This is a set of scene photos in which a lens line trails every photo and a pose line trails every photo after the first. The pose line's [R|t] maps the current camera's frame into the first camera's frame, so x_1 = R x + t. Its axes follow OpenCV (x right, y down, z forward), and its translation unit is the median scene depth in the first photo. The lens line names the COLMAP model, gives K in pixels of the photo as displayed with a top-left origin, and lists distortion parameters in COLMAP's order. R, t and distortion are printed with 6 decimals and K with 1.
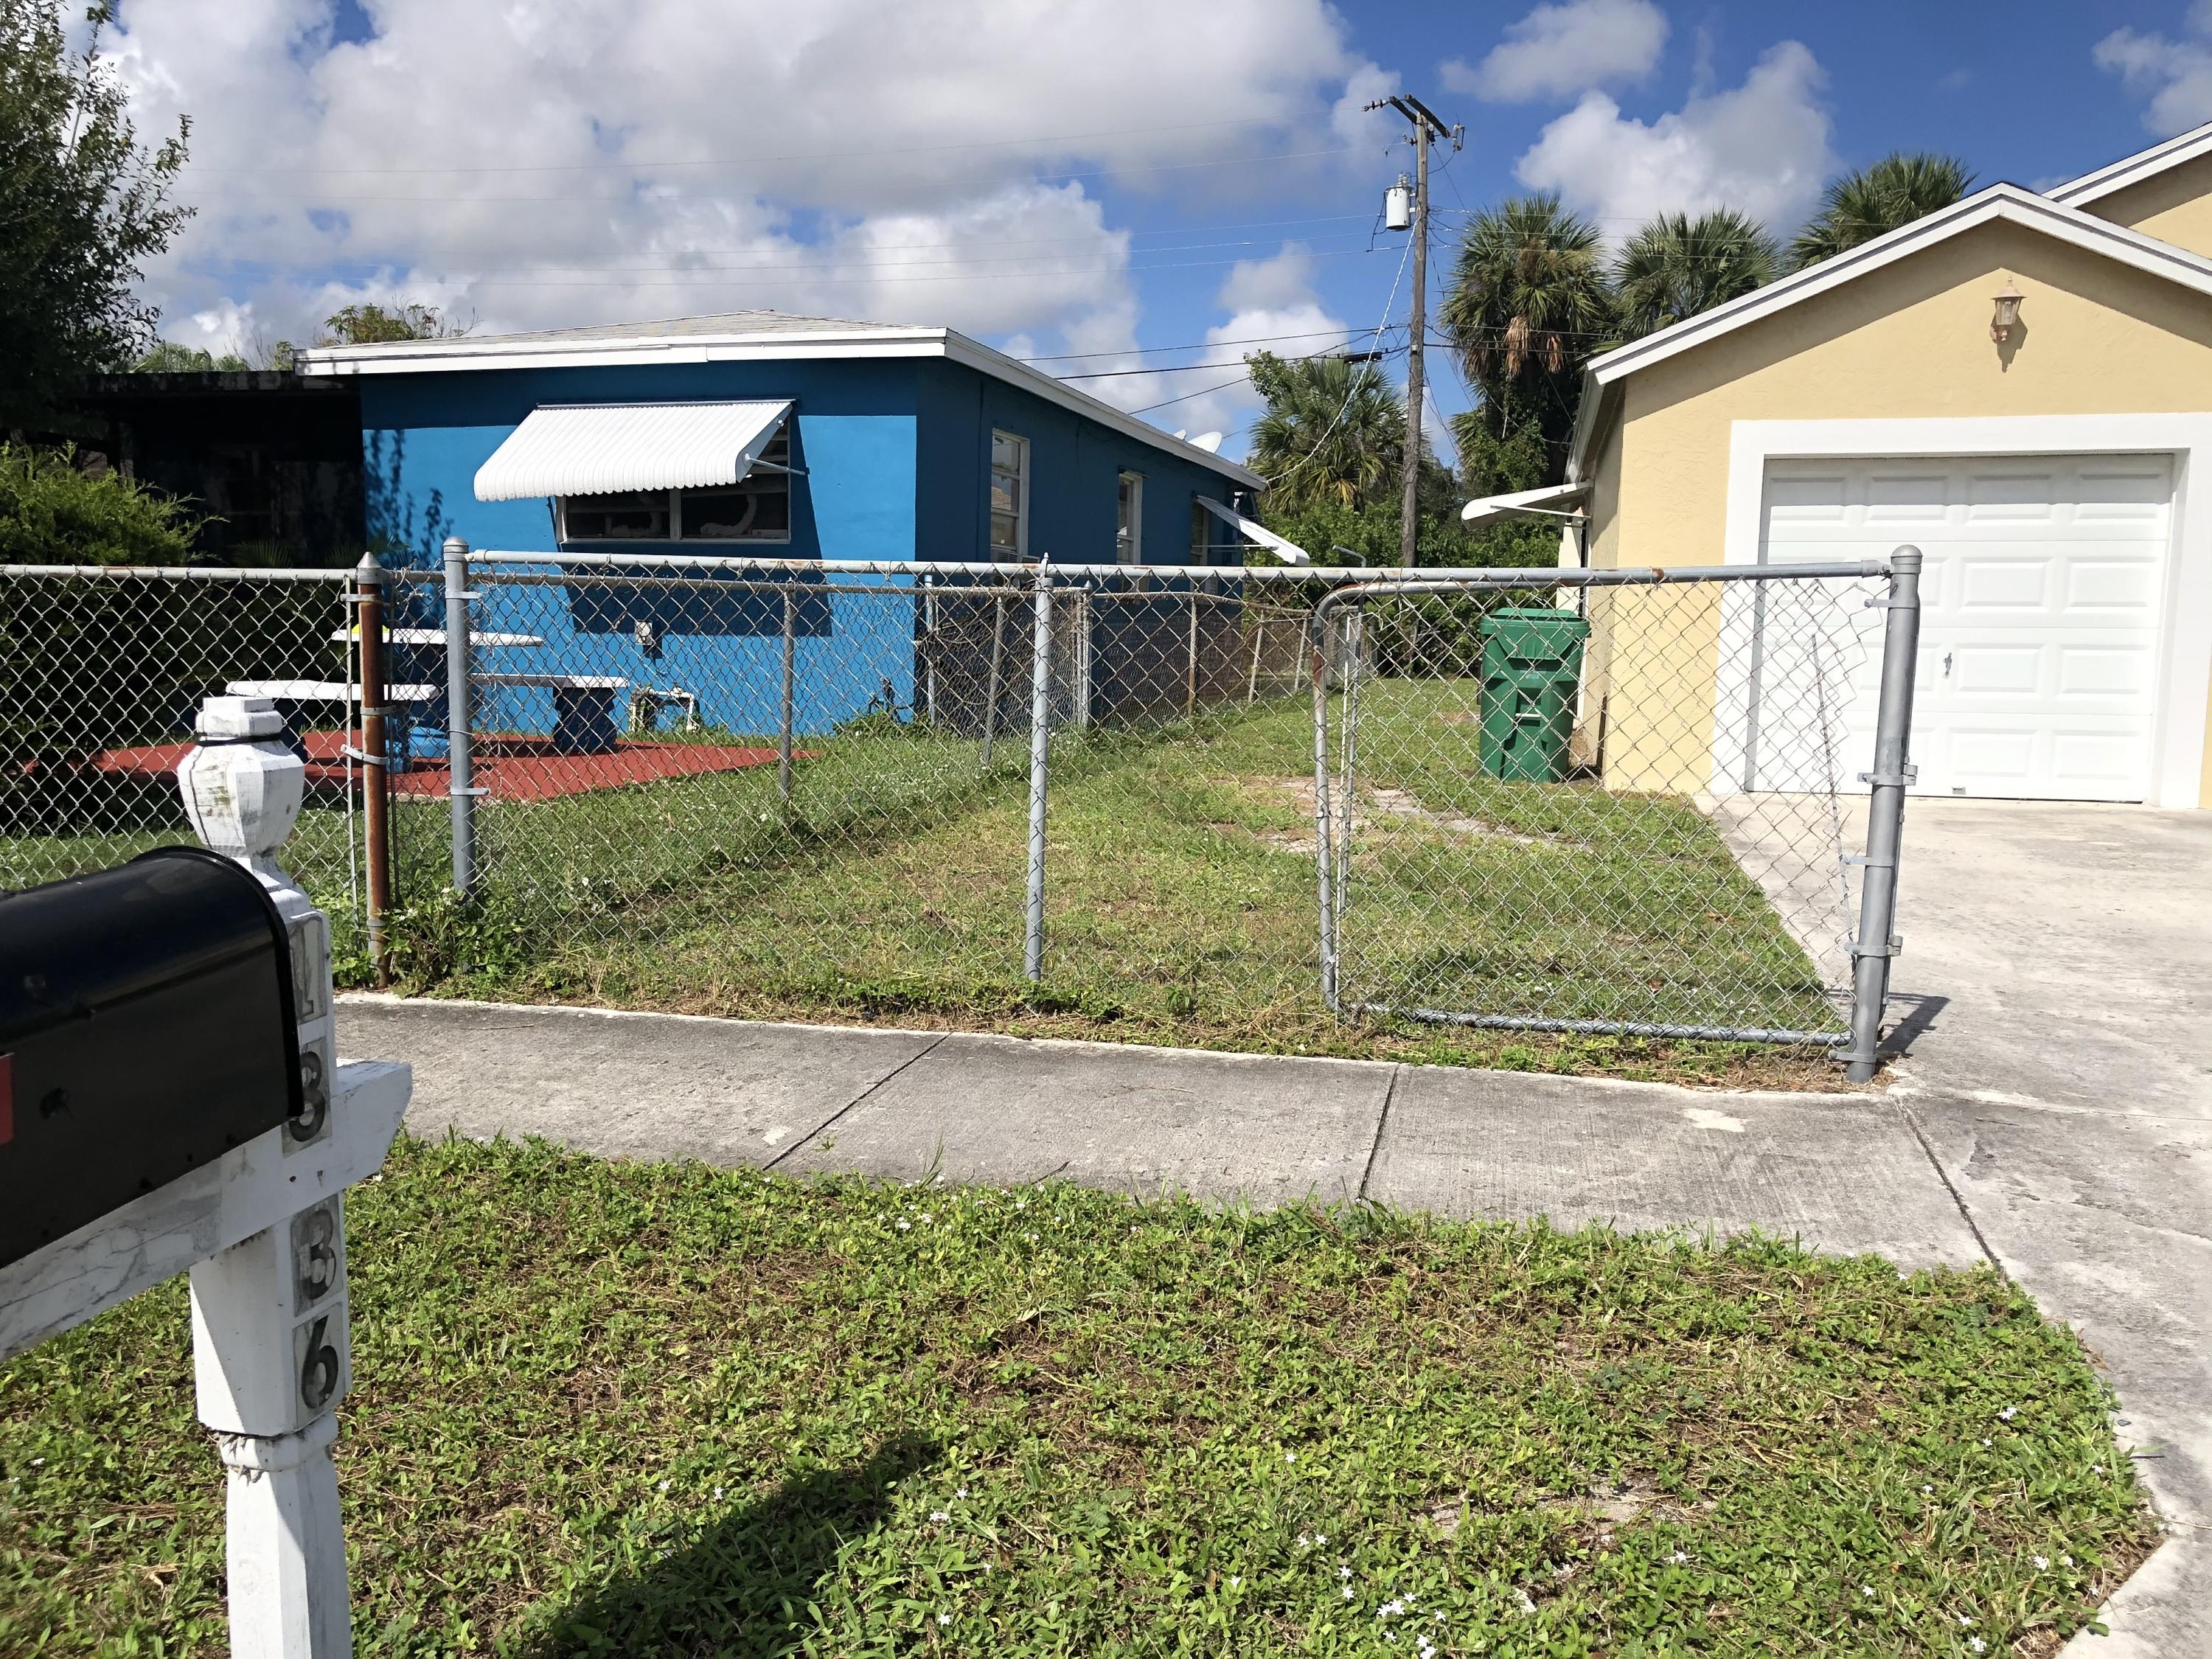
lens RADIAL K [[1807.1, 0, 1136.4], [0, 1807.1, 810.0], [0, 0, 1]] dist [0.125975, -0.177175]
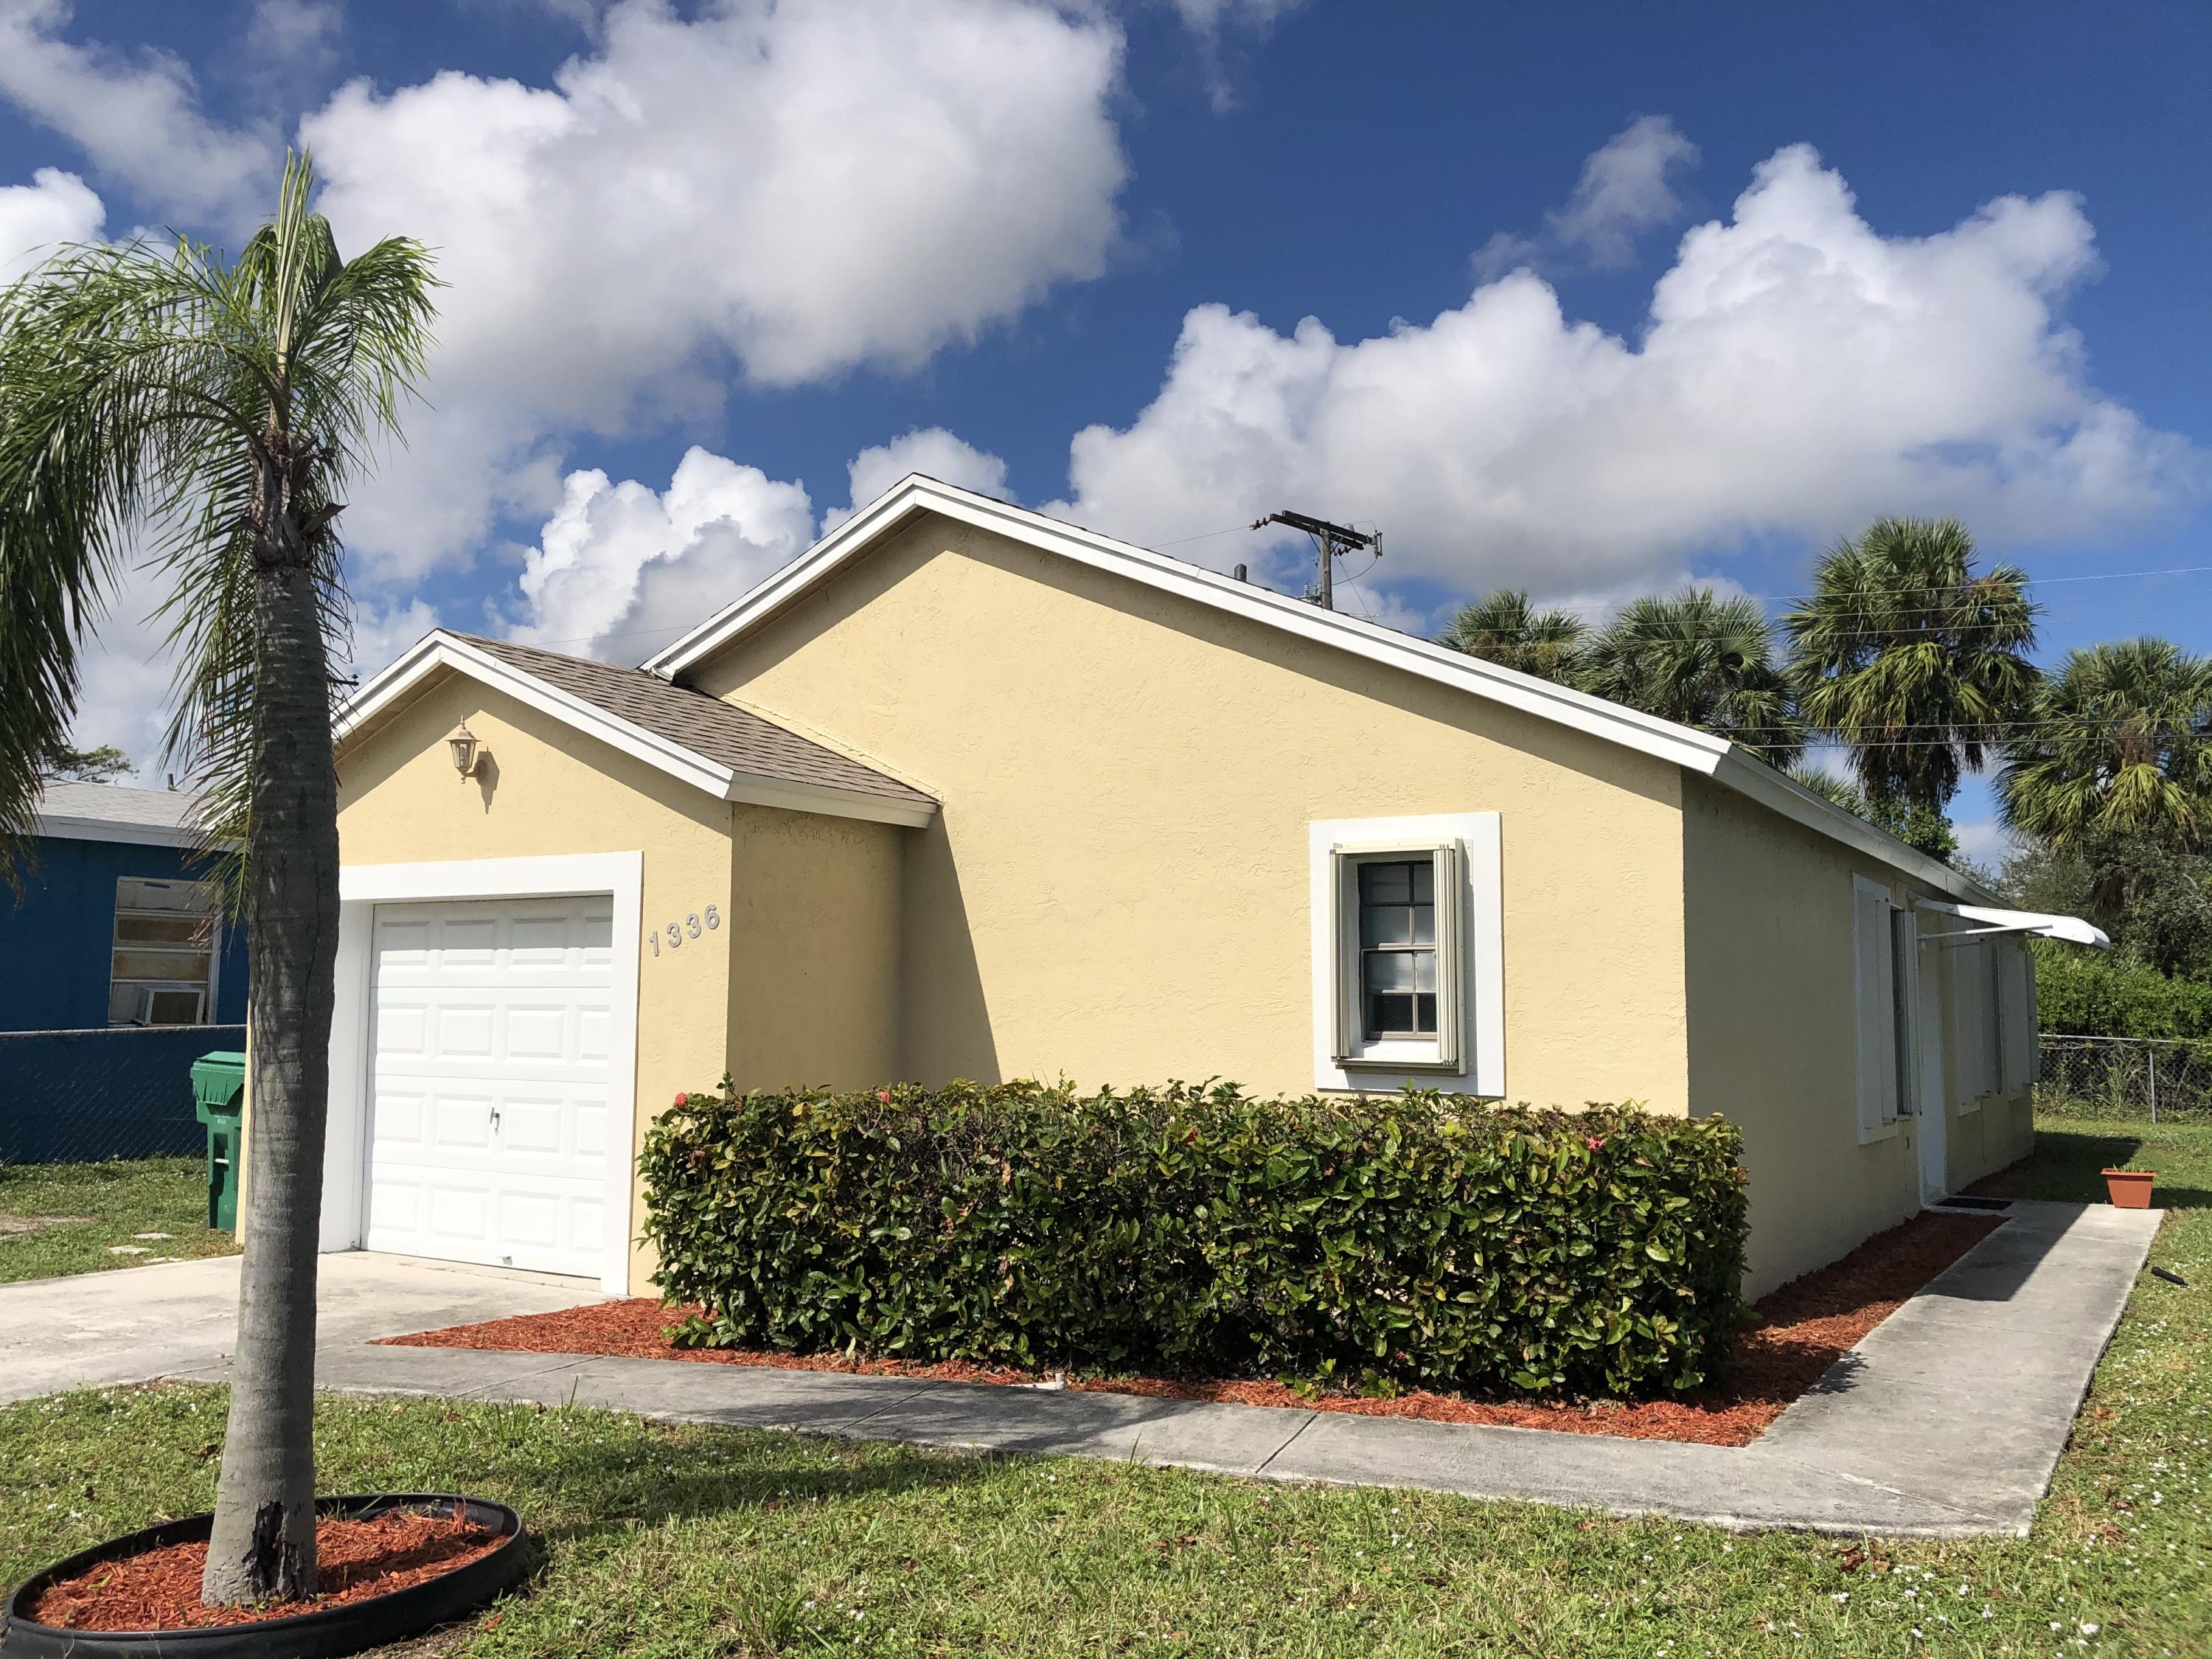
lens RADIAL K [[1821.5, 0, 1067.5], [0, 1821.5, 830.7], [0, 0, 1]] dist [0.002075, -0.008968]
pose [[0.941140, -0.034887, -0.336212, 1.079579], [-0.034043, 0.979819, -0.196966, -0.052394], [0.336298, 0.196819, 0.920959, 0.229623]]
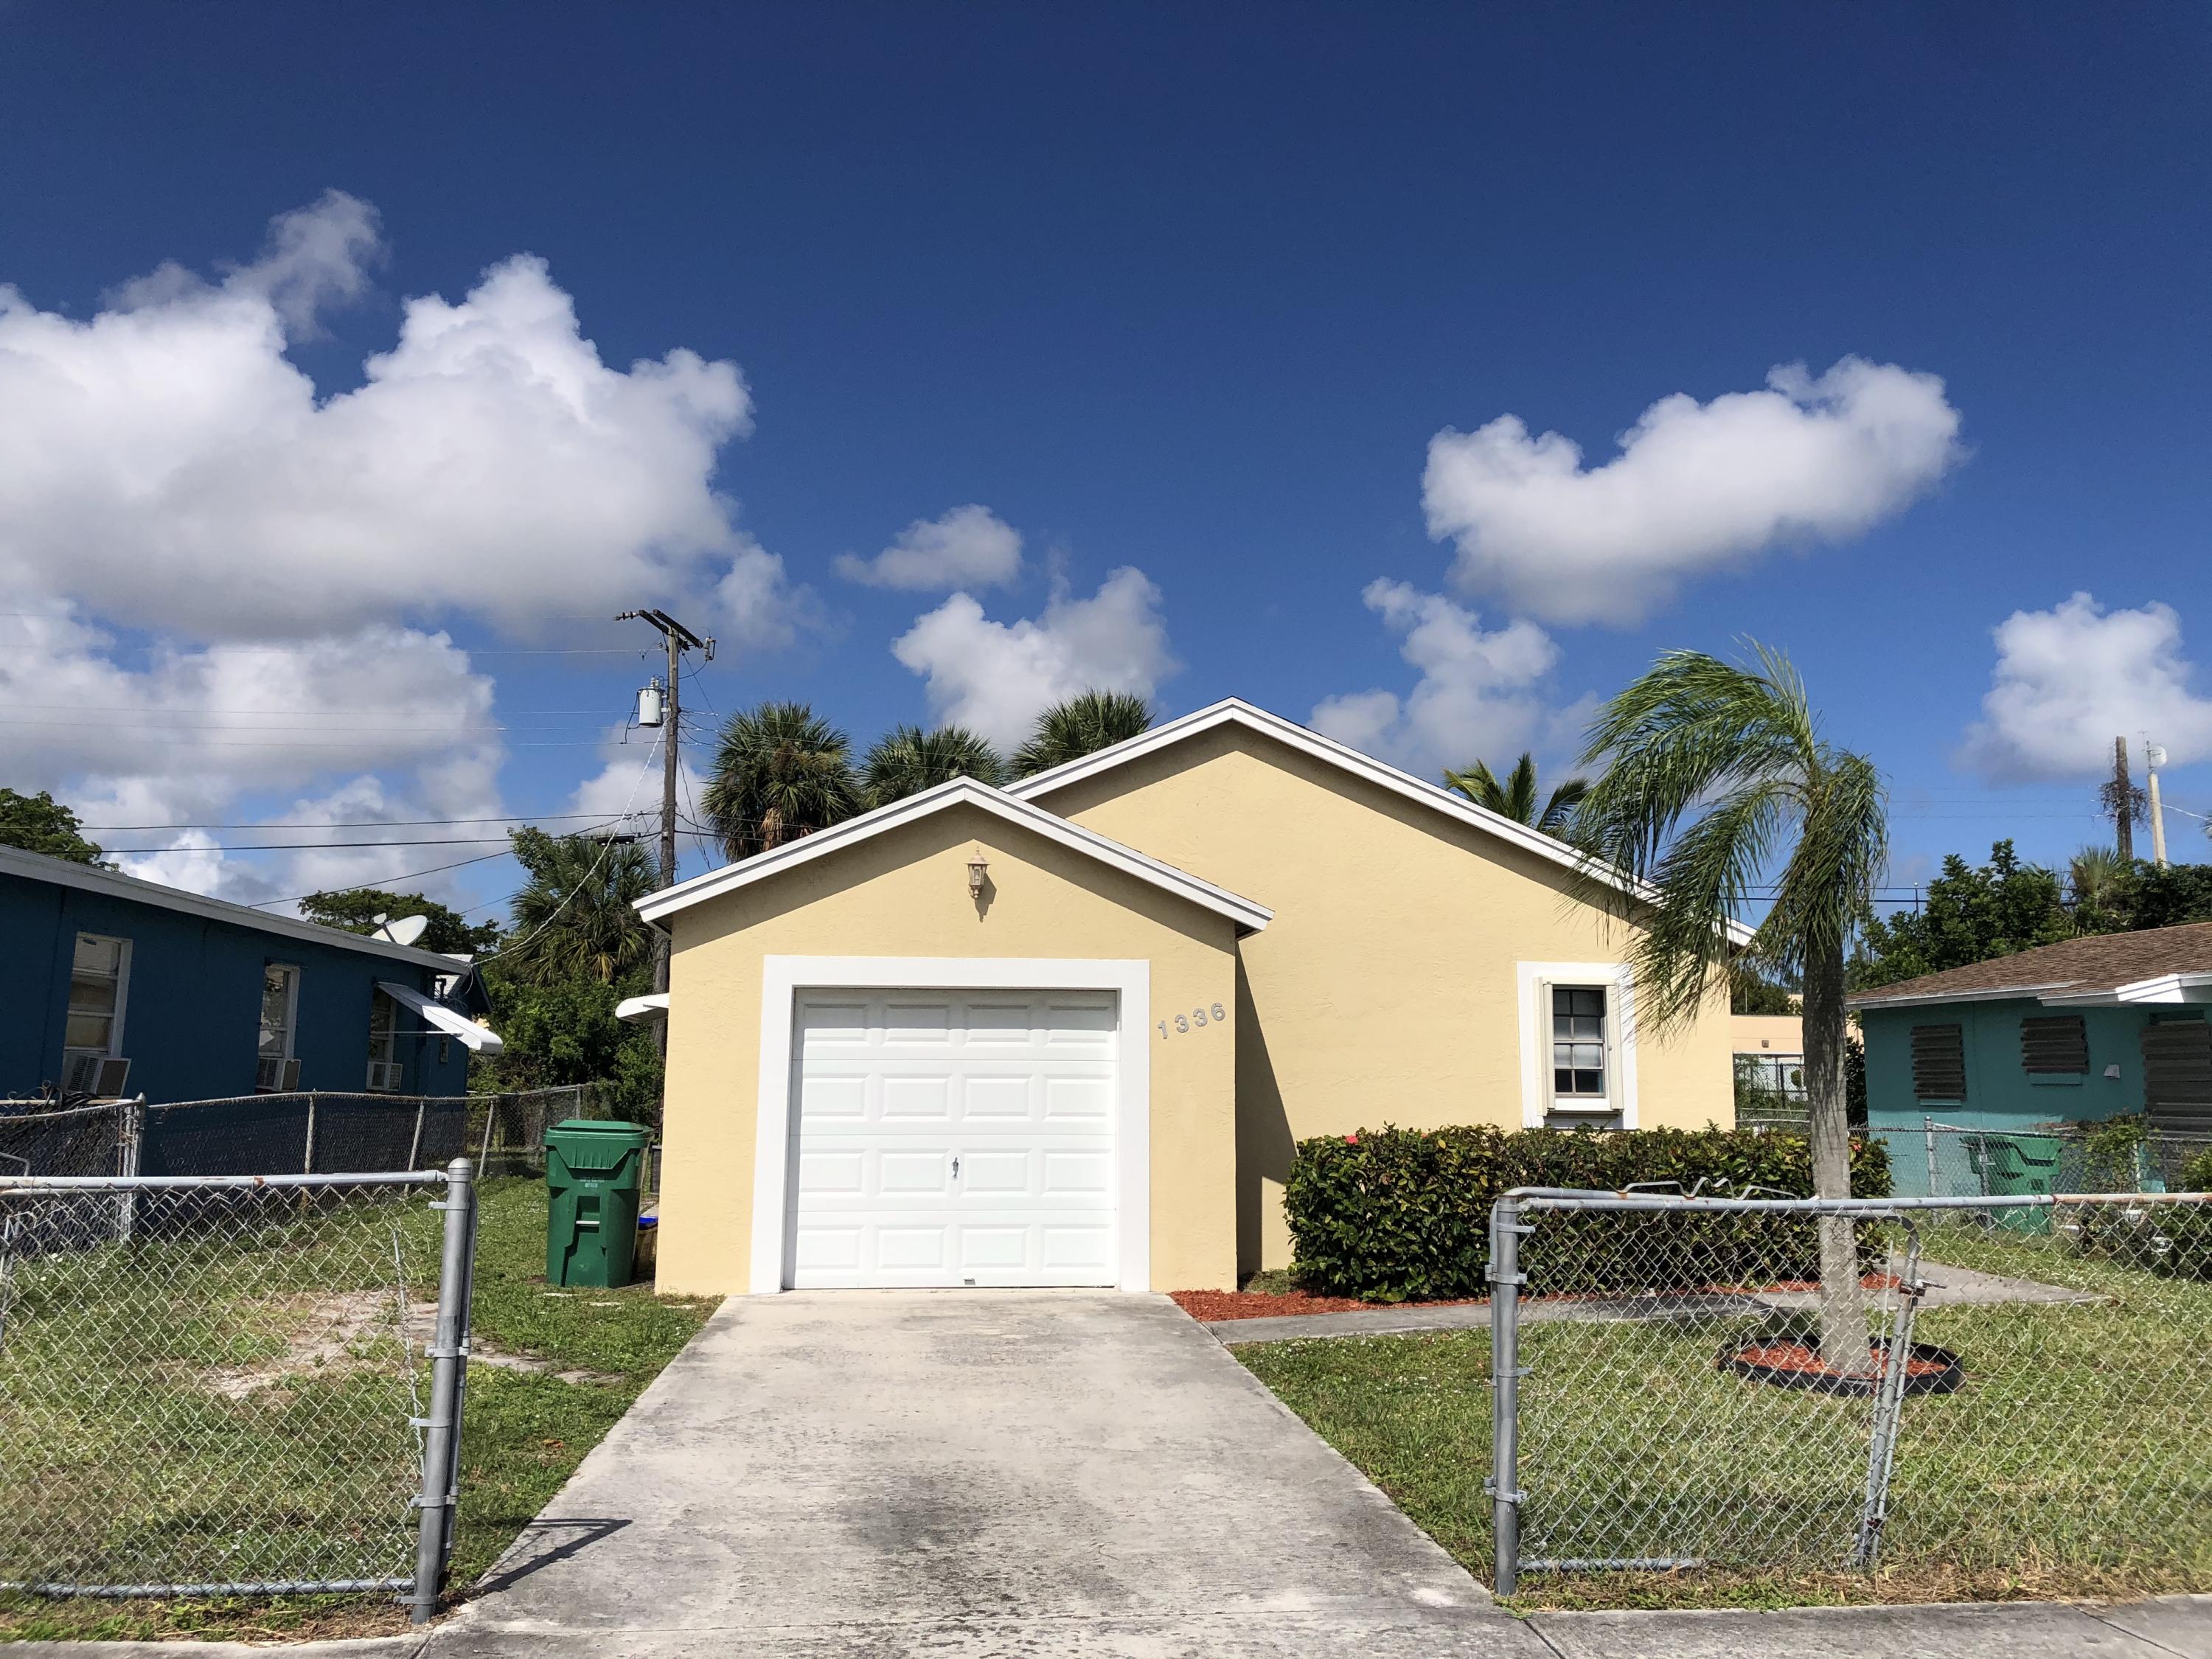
lens RADIAL K [[1797.7, 0, 1106.6], [0, 1797.7, 781.7], [0, 0, 1]] dist [0.037060, -0.010902]
pose [[0.945347, 0.048668, 0.322414, 0.163203], [0.036601, 0.966710, -0.253241, -0.024006], [-0.324005, 0.251202, 0.912095, -0.131615]]
